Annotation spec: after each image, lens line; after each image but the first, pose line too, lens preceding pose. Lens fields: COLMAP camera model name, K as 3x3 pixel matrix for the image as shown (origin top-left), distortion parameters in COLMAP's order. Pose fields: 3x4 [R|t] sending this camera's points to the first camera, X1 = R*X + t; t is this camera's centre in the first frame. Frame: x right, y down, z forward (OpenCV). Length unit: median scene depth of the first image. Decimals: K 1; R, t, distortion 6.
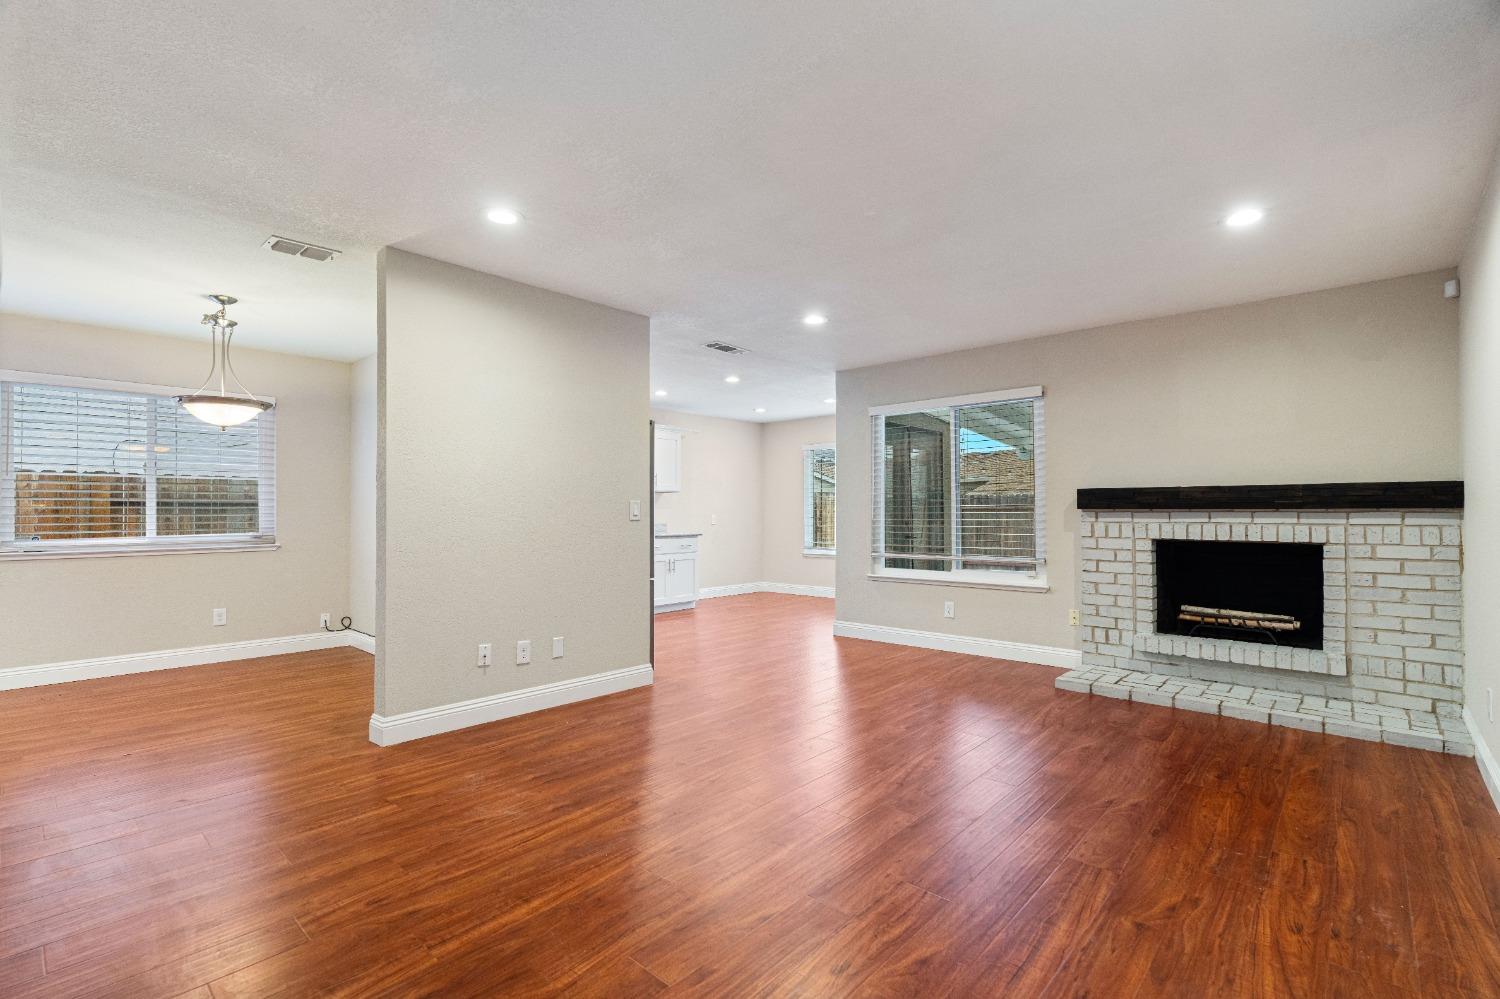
lens RADIAL K [[677.2, 0, 744.6], [0, 677.2, 499.4], [0, 0, 1]] dist [-0.006341, 0.001908]
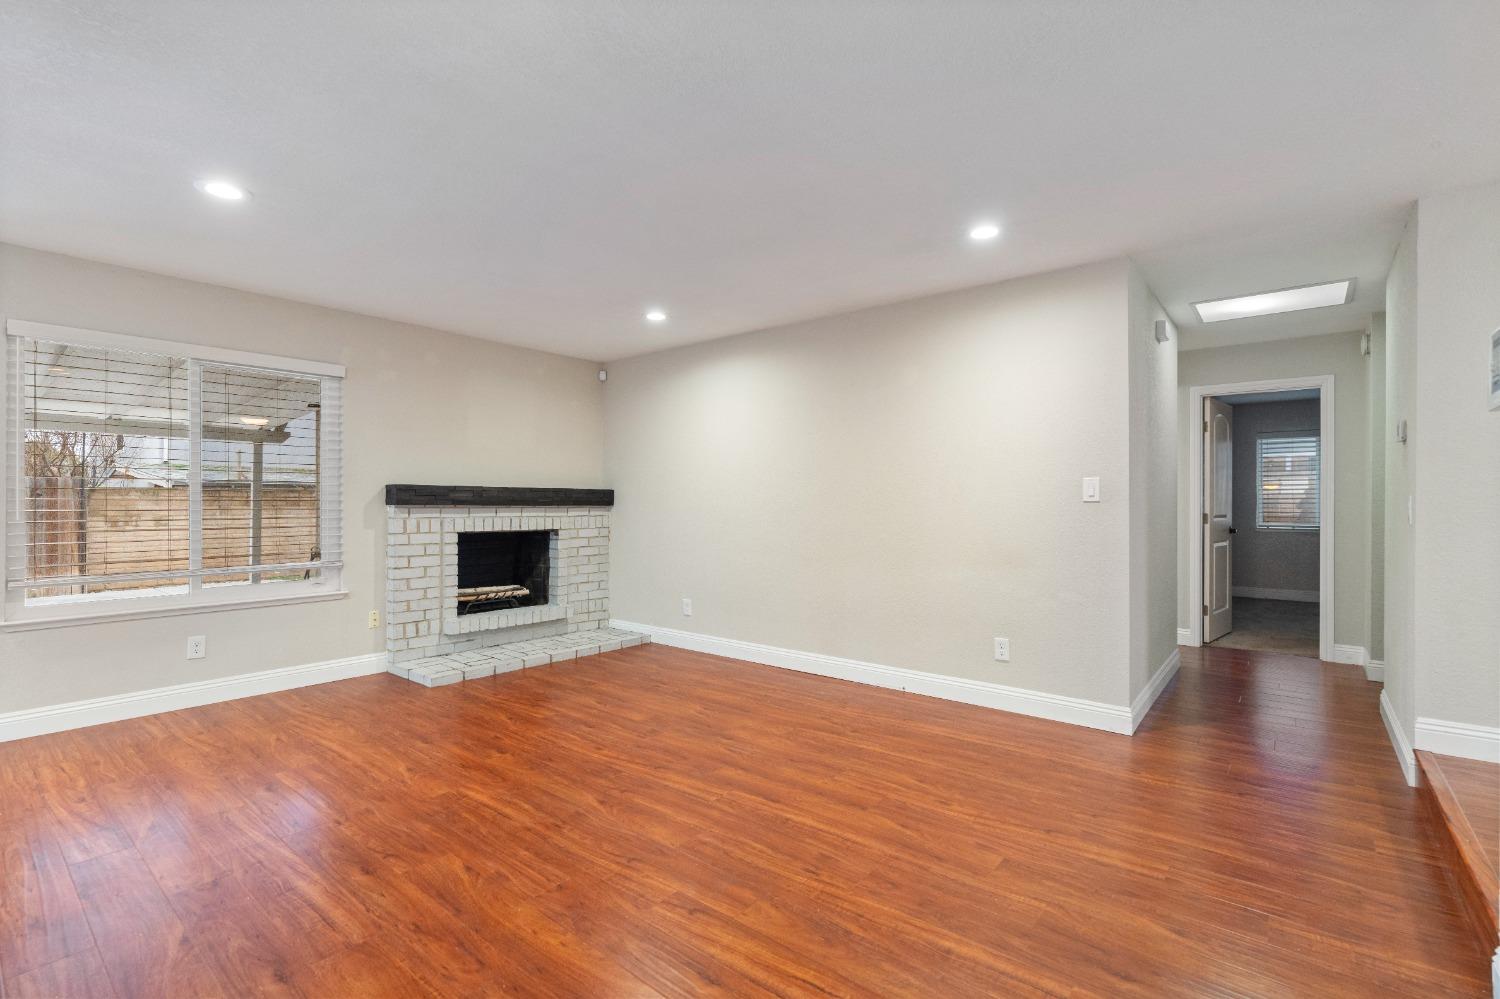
lens RADIAL K [[677.2, 0, 744.6], [0, 677.2, 499.4], [0, 0, 1]] dist [-0.006341, 0.001908]
pose [[-0.052464, 0.006757, 0.998600, -0.584252], [-0.023077, 0.999702, -0.007977, 0.002800], [-0.998356, -0.023463, -0.052293, 0.643117]]
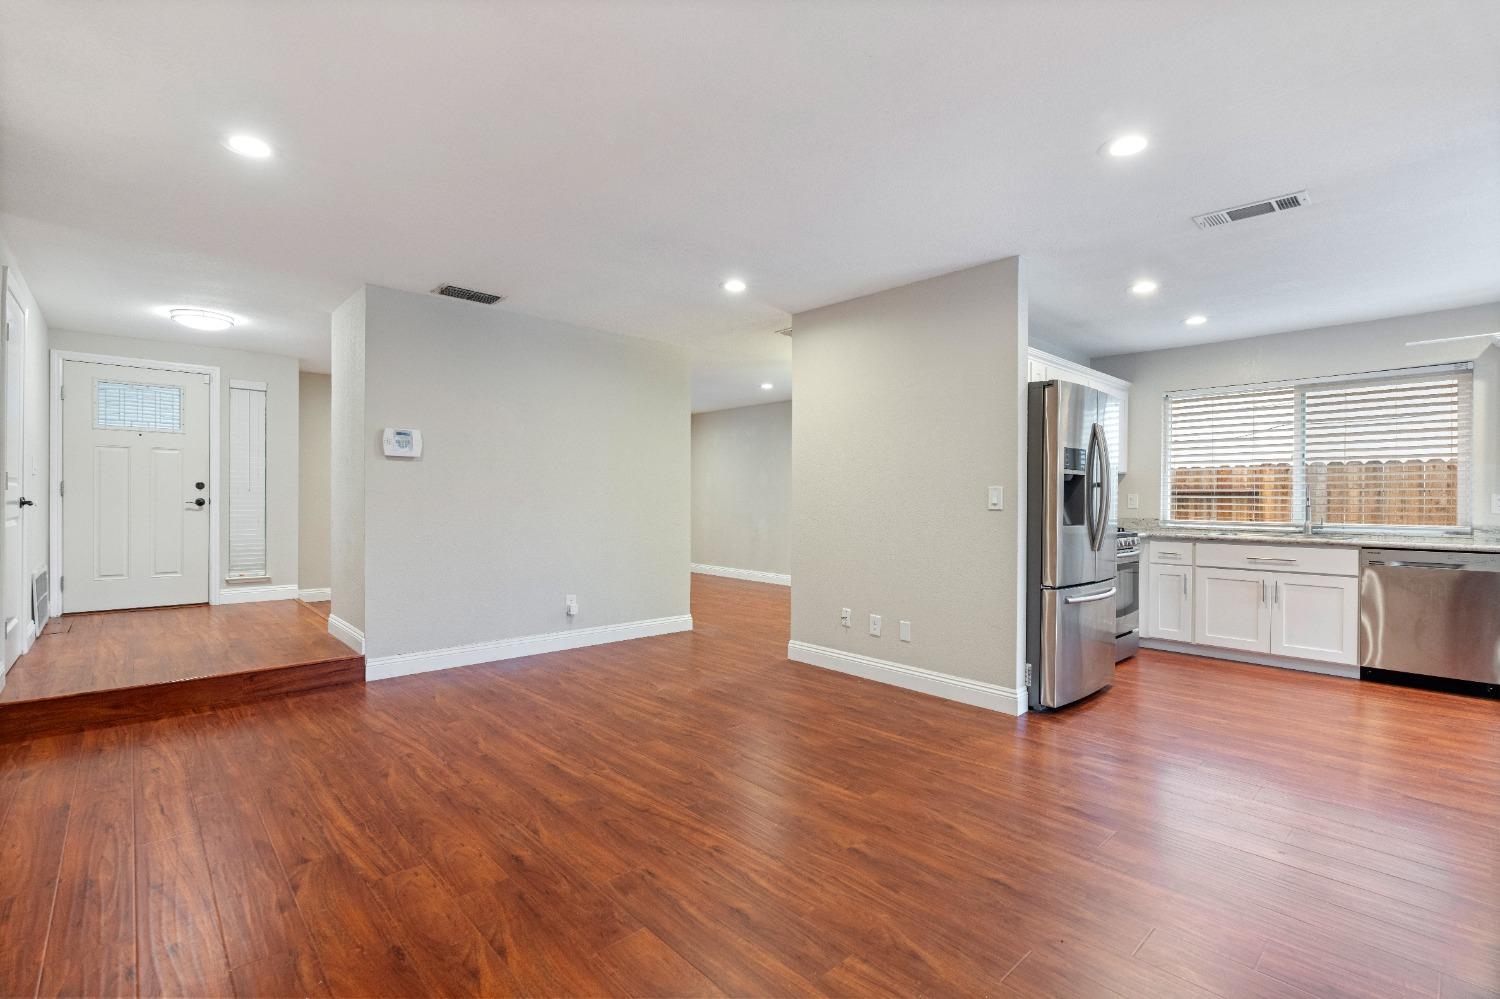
lens RADIAL K [[671.3, 0, 750.0], [0, 671.3, 499.5], [0, 0, 1]] dist [-0.000654, 0.000557]
pose [[-0.079006, 0.001159, -0.996873, 0.749249], [0.013641, 0.999907, 0.000081, 0.014860], [0.996781, -0.013592, -0.079014, 0.836872]]
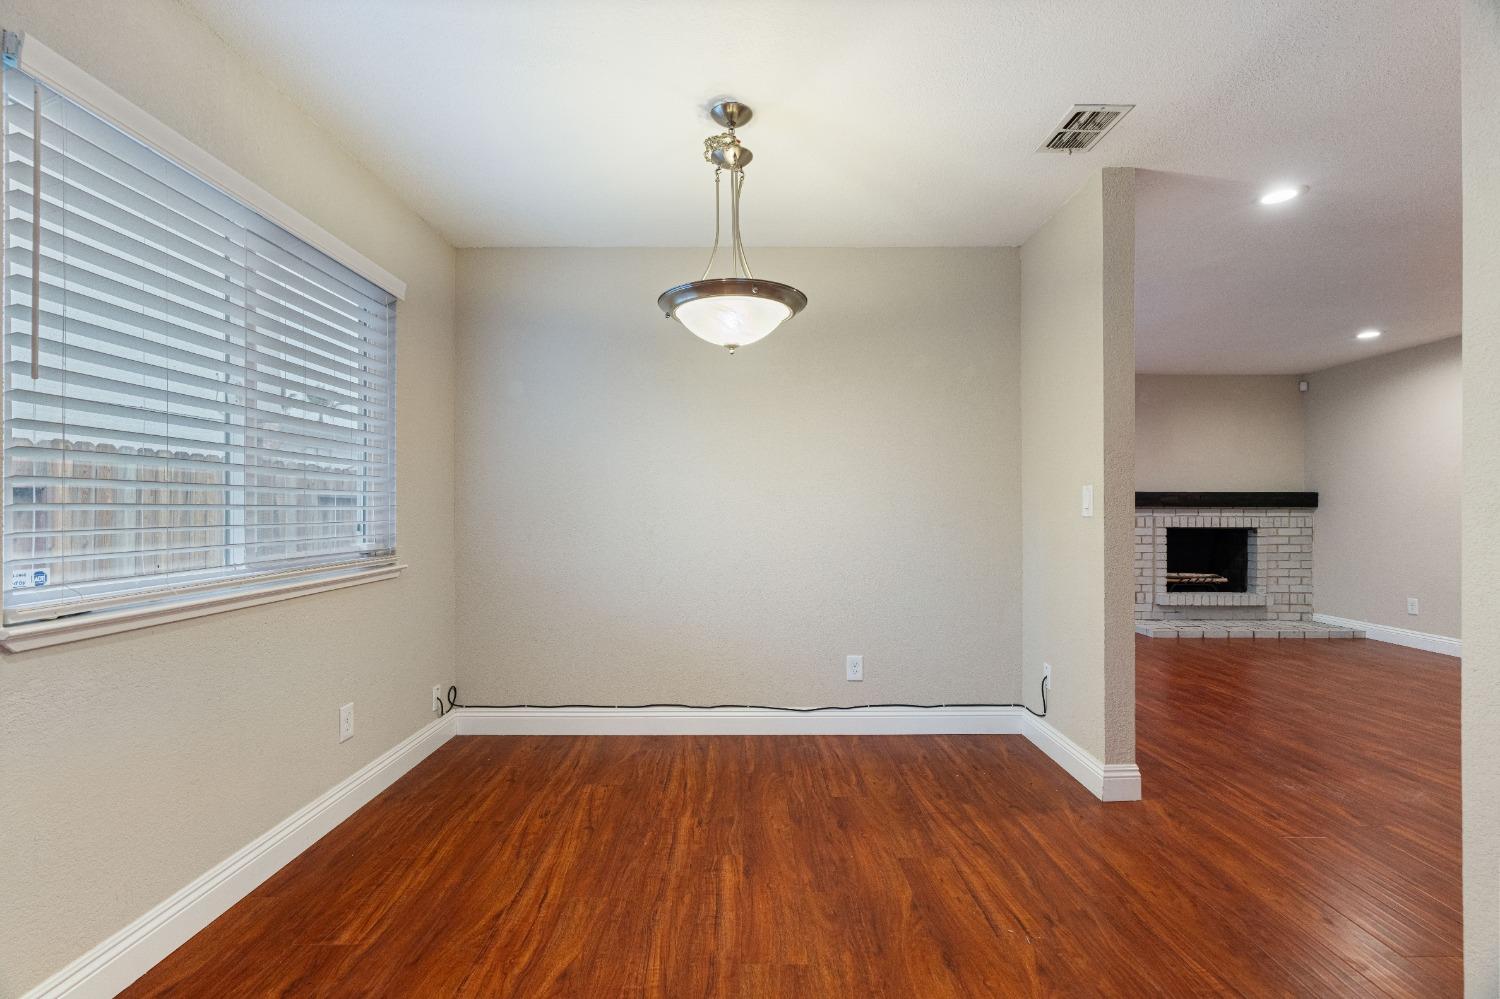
lens RADIAL K [[689.2, 0, 752.5], [0, 689.2, 505.6], [0, 0, 1]] dist [0.004052, 0.001057]
pose [[0.725511, 0.005189, 0.688191, -1.159447], [-0.015693, 0.999836, 0.009005, 0.013676], [-0.688032, -0.017333, 0.725474, 0.588124]]
